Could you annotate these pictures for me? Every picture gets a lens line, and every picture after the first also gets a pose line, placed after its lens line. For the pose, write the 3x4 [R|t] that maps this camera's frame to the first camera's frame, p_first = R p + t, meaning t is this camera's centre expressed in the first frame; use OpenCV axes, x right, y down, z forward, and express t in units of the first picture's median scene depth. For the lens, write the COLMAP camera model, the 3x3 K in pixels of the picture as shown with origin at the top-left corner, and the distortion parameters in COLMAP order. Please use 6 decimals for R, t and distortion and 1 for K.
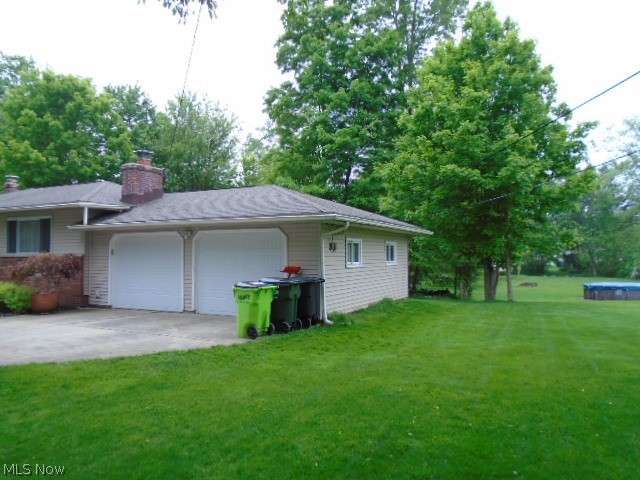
lens RADIAL K [[488.3, 0, 320.0], [0, 488.3, 240.0], [0, 0, 1]] dist [-0.017332, 0.013200]
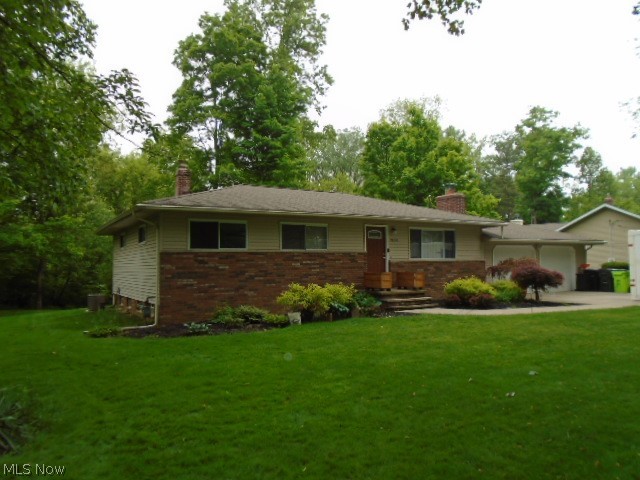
lens RADIAL K [[488.3, 0, 320.0], [0, 488.3, 240.0], [0, 0, 1]] dist [-0.017332, 0.013200]
pose [[0.524136, 0.044748, 0.850458, -1.553659], [-0.008044, 0.998834, -0.047598, 0.036461], [-0.851596, 0.018107, 0.523885, 0.541040]]
